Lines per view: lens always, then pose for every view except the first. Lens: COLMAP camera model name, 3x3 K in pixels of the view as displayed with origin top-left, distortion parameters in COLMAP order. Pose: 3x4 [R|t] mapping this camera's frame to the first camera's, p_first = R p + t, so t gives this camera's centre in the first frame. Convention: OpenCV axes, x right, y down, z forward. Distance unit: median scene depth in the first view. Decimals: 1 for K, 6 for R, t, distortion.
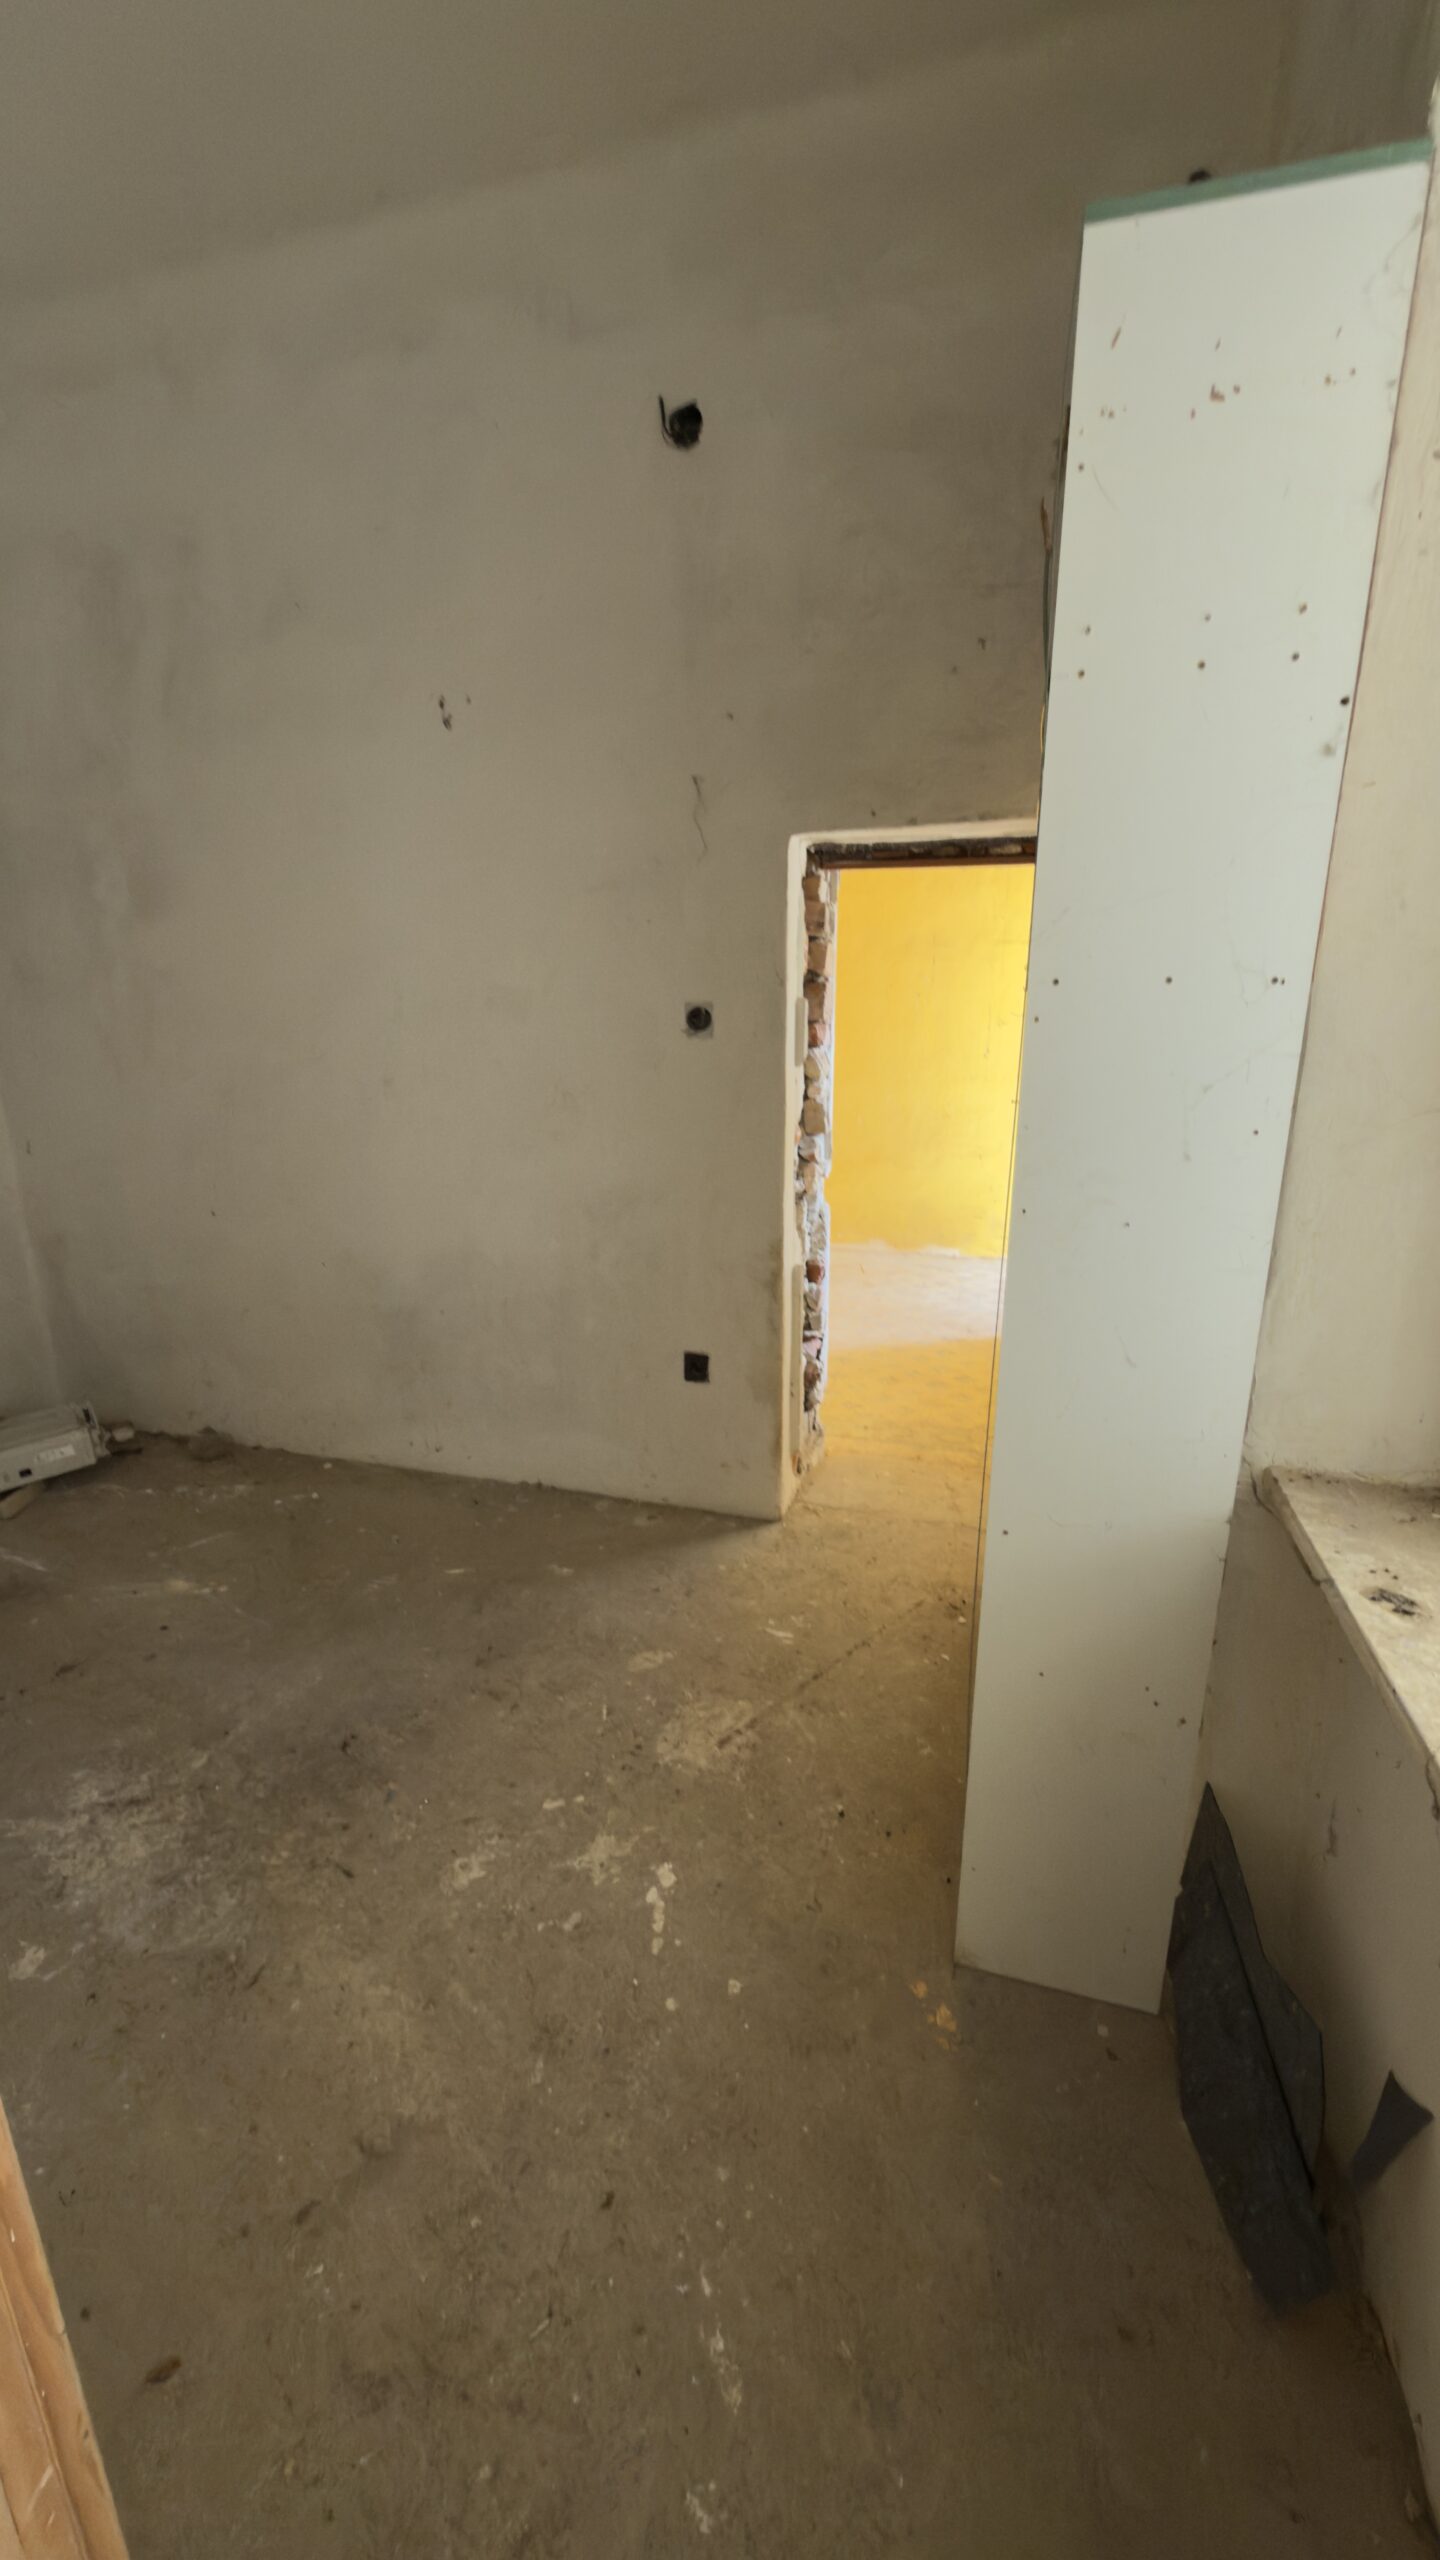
lens RADIAL K [[1028.8, 0, 719.4], [0, 1028.8, 1286.6], [0, 0, 1]] dist [0.001289, 0.000378]
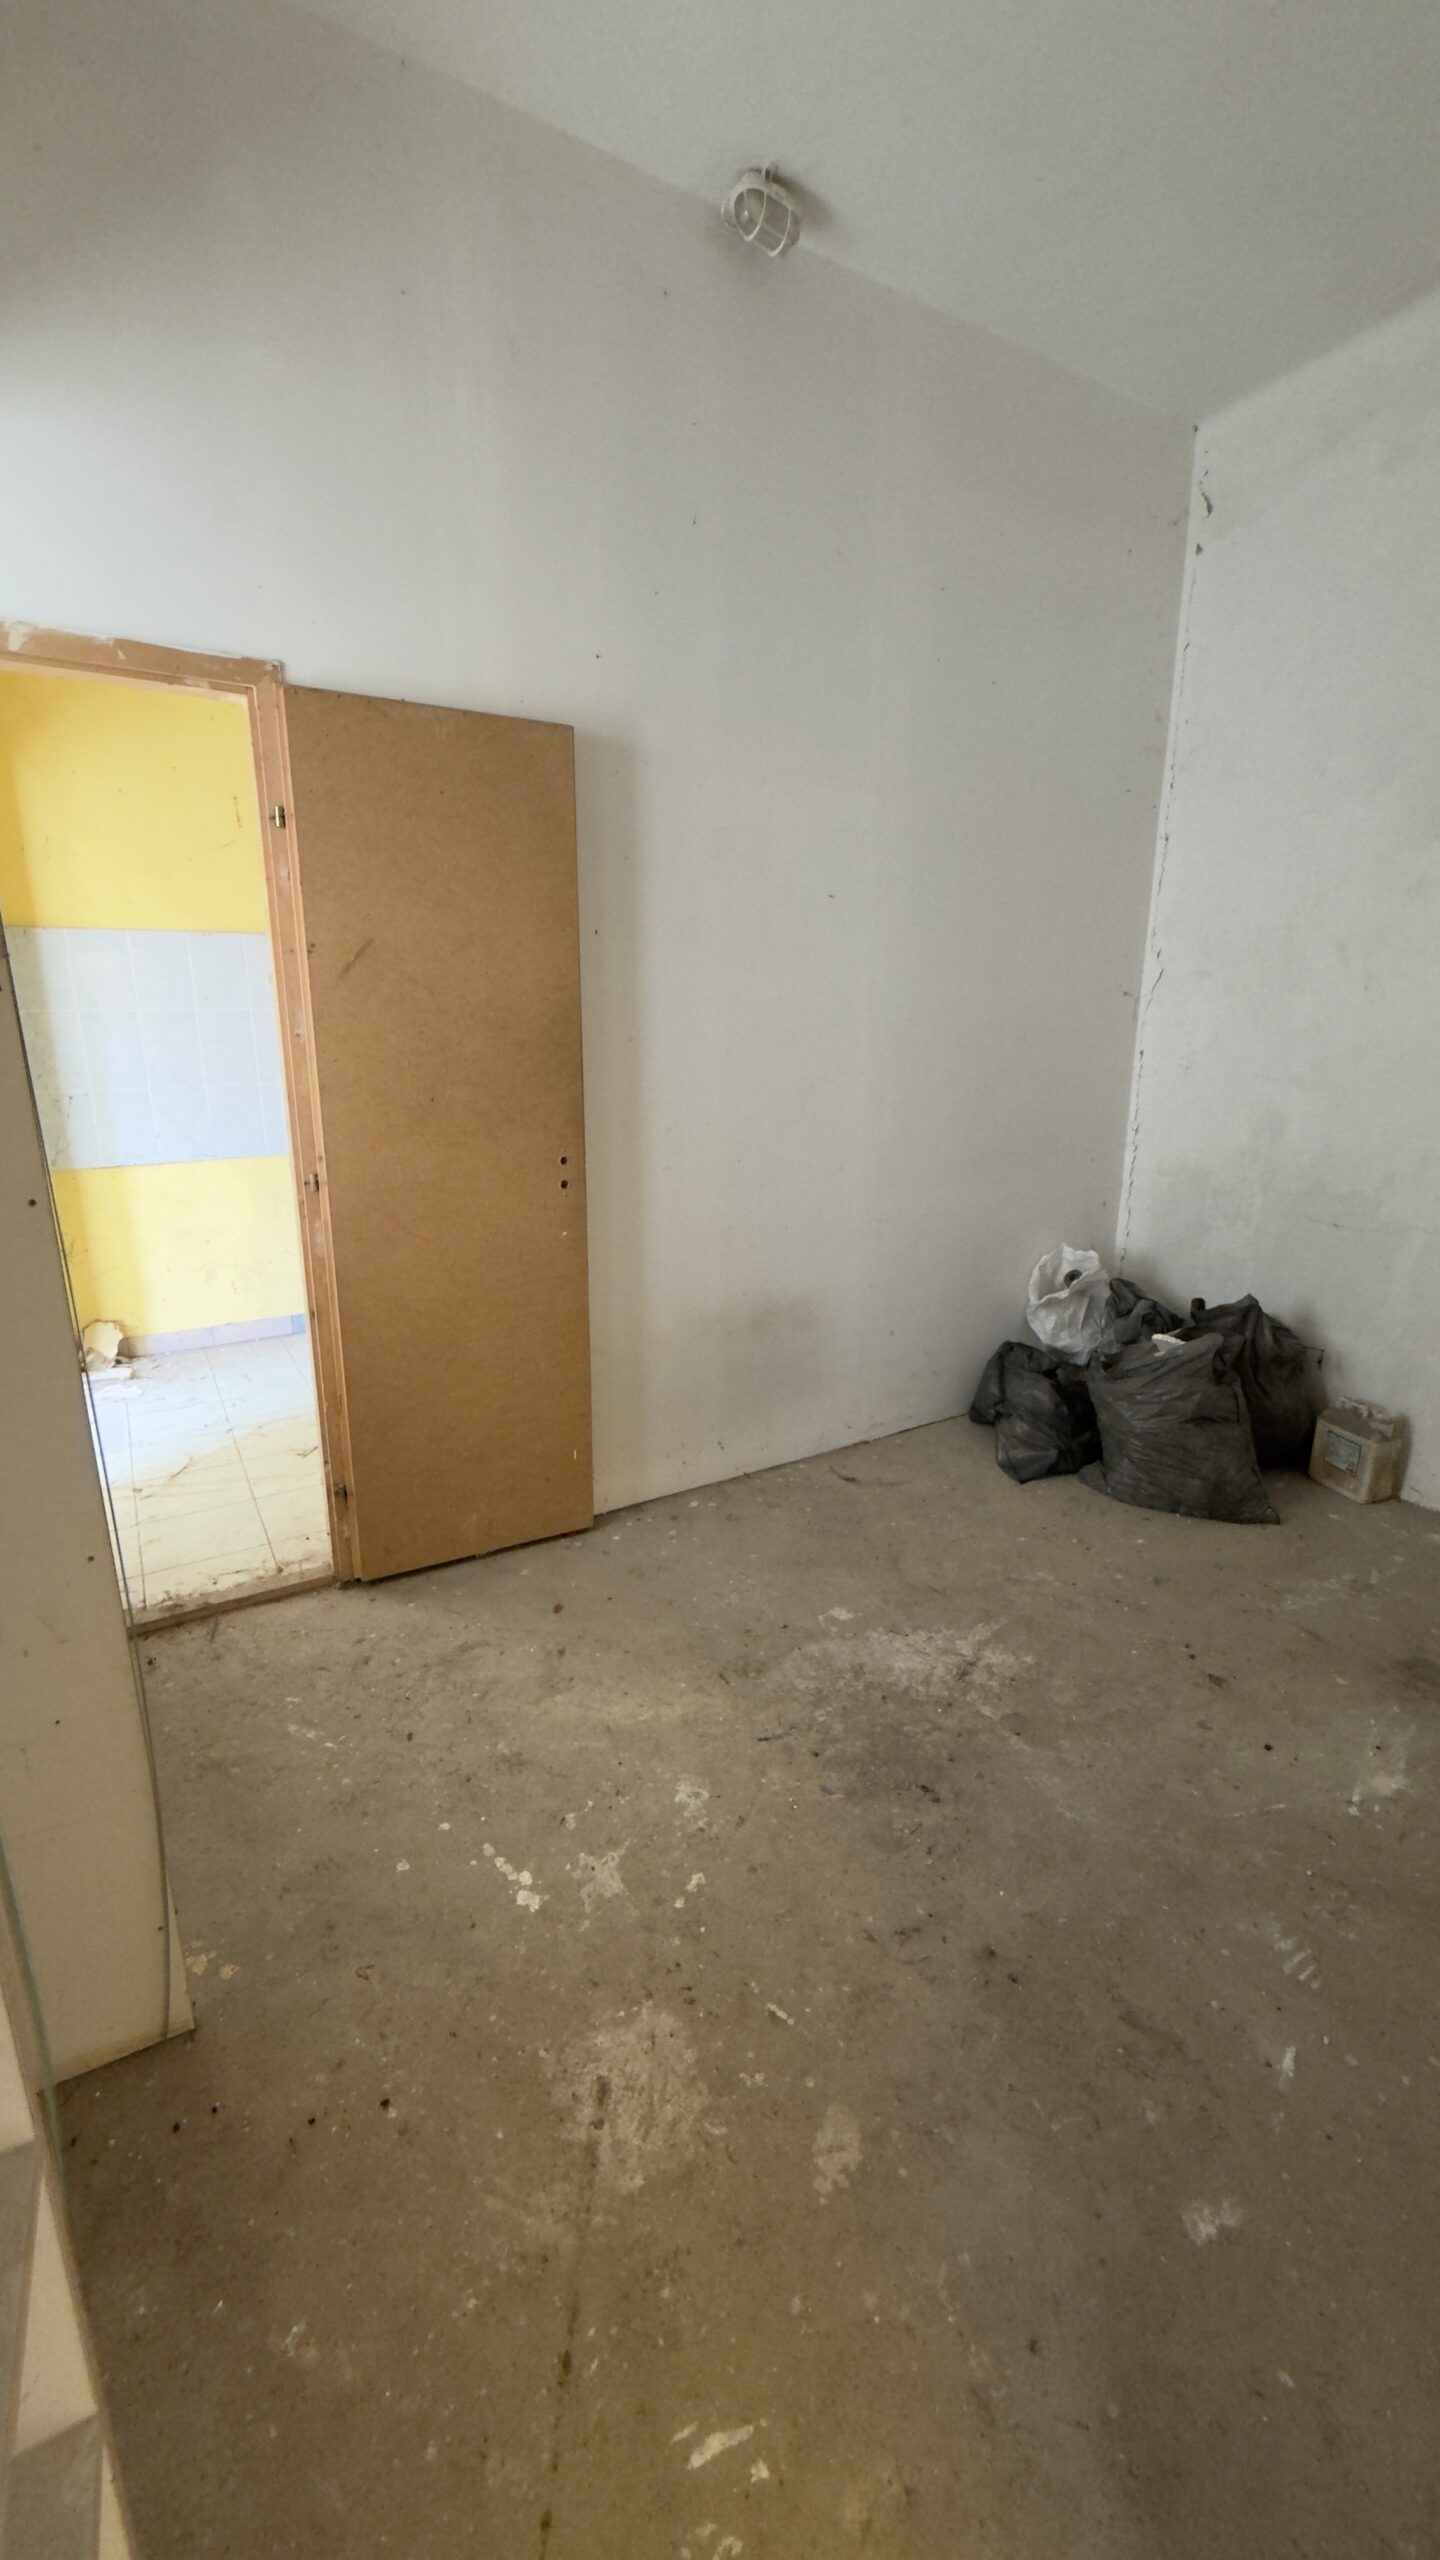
lens RADIAL K [[1028.8, 0, 720.4], [0, 1028.8, 1278.5], [0, 0, 1]] dist [0.001289, 0.000378]
pose [[-0.718381, 0.185184, -0.670549, 0.334063], [-0.189407, 0.875432, 0.444684, -0.364249], [0.669368, 0.446459, -0.593818, 1.359126]]
